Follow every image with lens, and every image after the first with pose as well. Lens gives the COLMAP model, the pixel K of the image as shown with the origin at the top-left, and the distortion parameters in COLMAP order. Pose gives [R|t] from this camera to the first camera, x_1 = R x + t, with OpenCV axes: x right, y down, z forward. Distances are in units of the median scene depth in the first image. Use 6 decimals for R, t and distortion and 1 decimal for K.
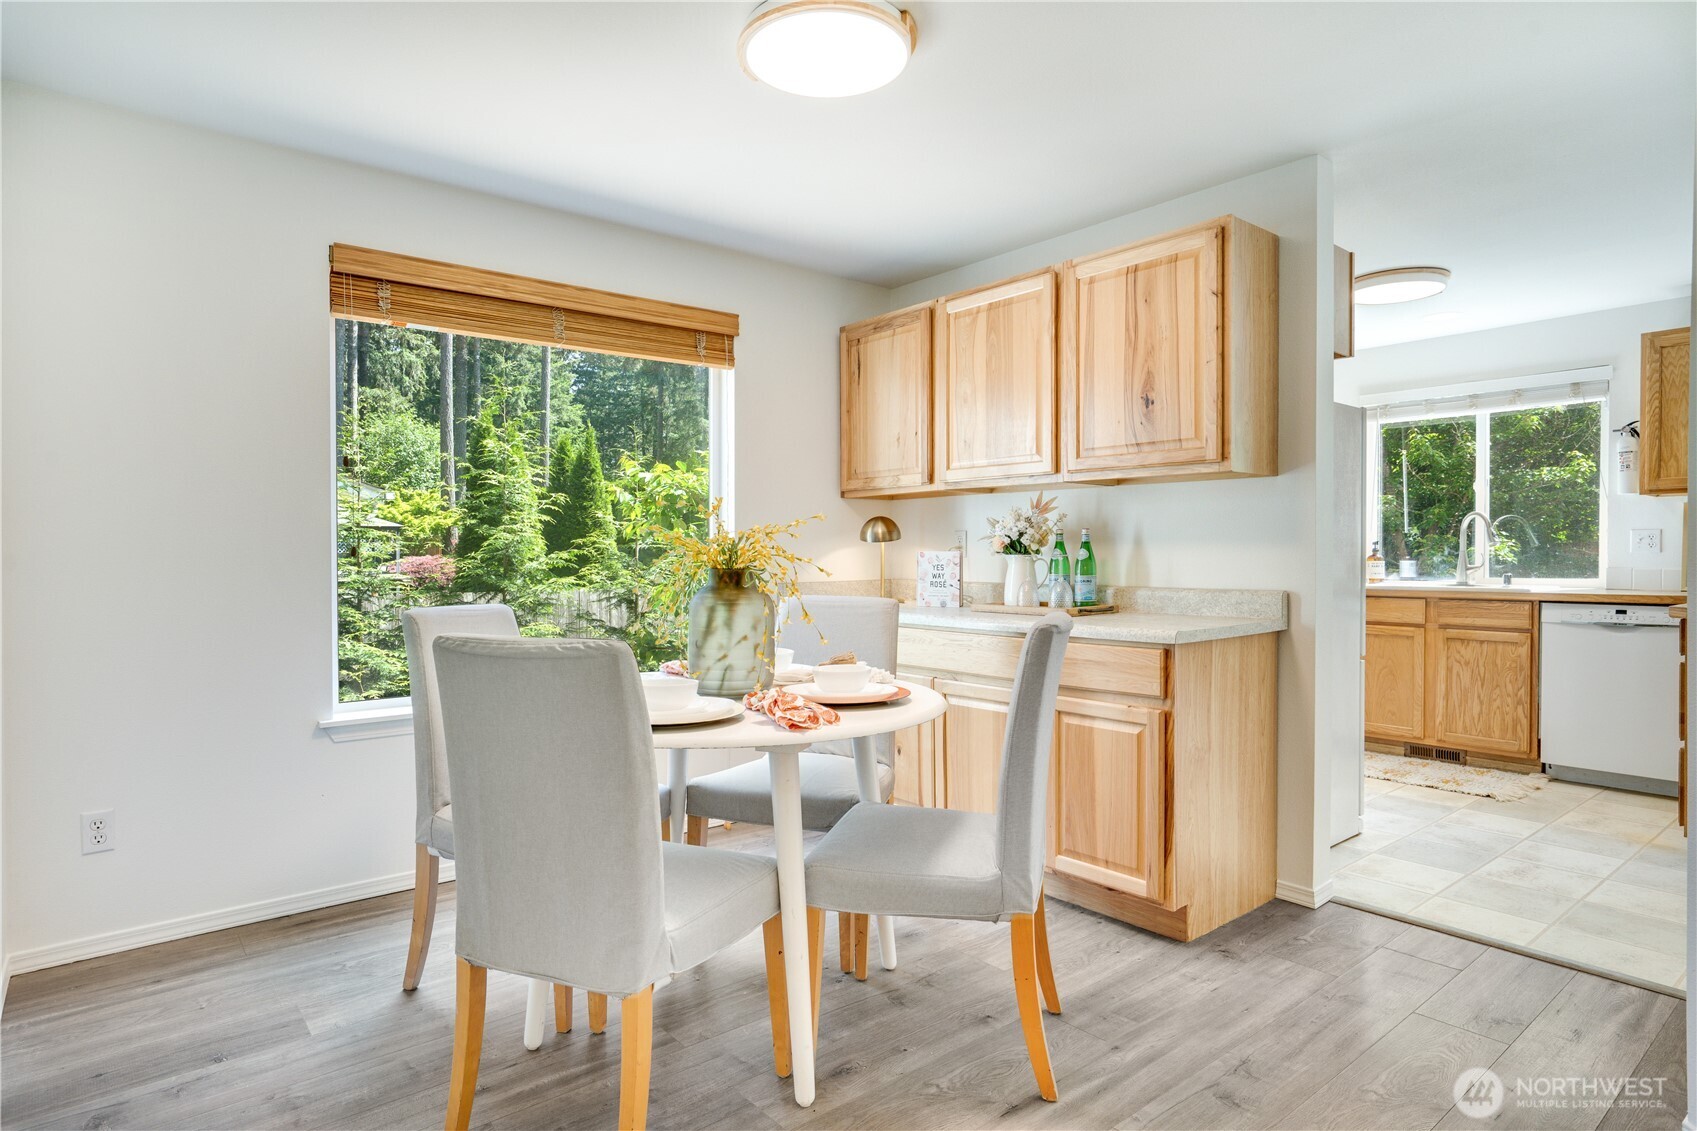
lens RADIAL K [[956.4, 0, 848.5], [0, 956.4, 565.5], [0, 0, 1]] dist [-0.002854, -0.000258]
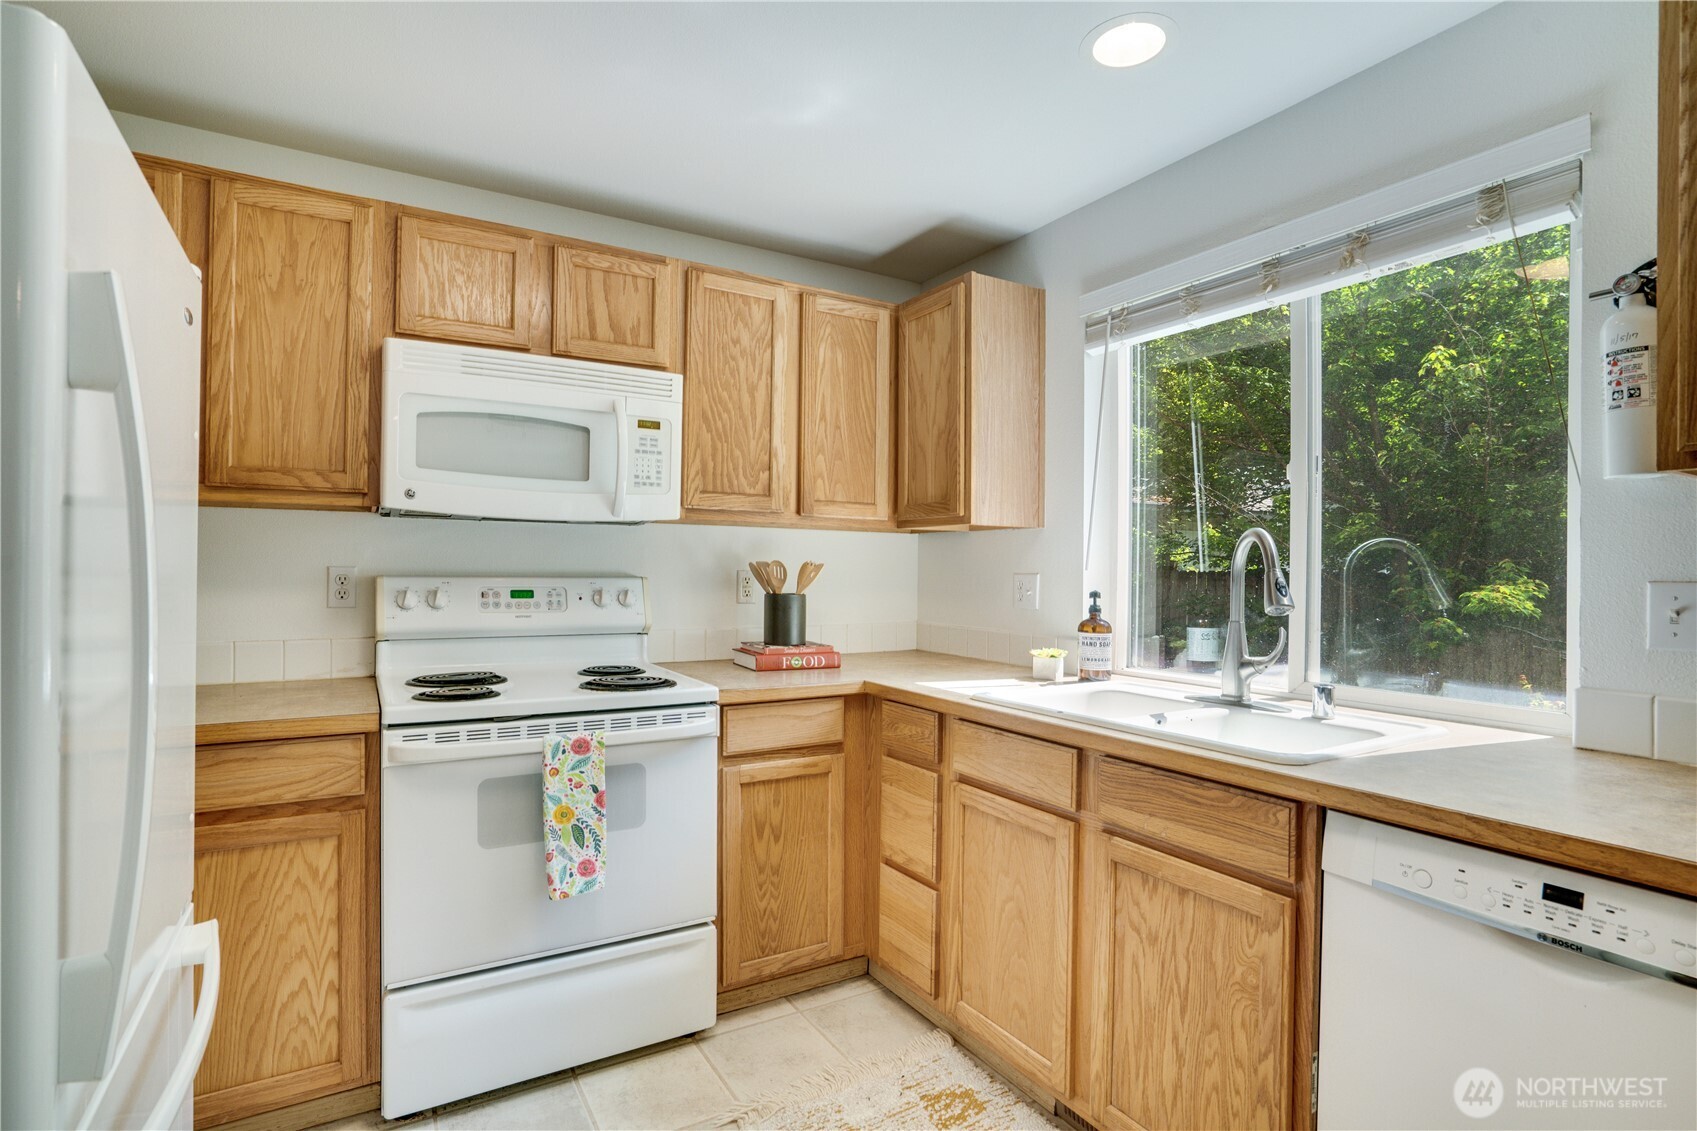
lens RADIAL K [[840.0, 0, 848.5], [0, 840.0, 565.5], [0, 0, 1]] dist [-0.053793, 0.022125]
pose [[0.987621, 0.012603, -0.156352, 0.587667], [-0.015411, 0.999741, -0.016757, -0.034585], [0.156101, 0.018959, 0.987559, 0.674093]]
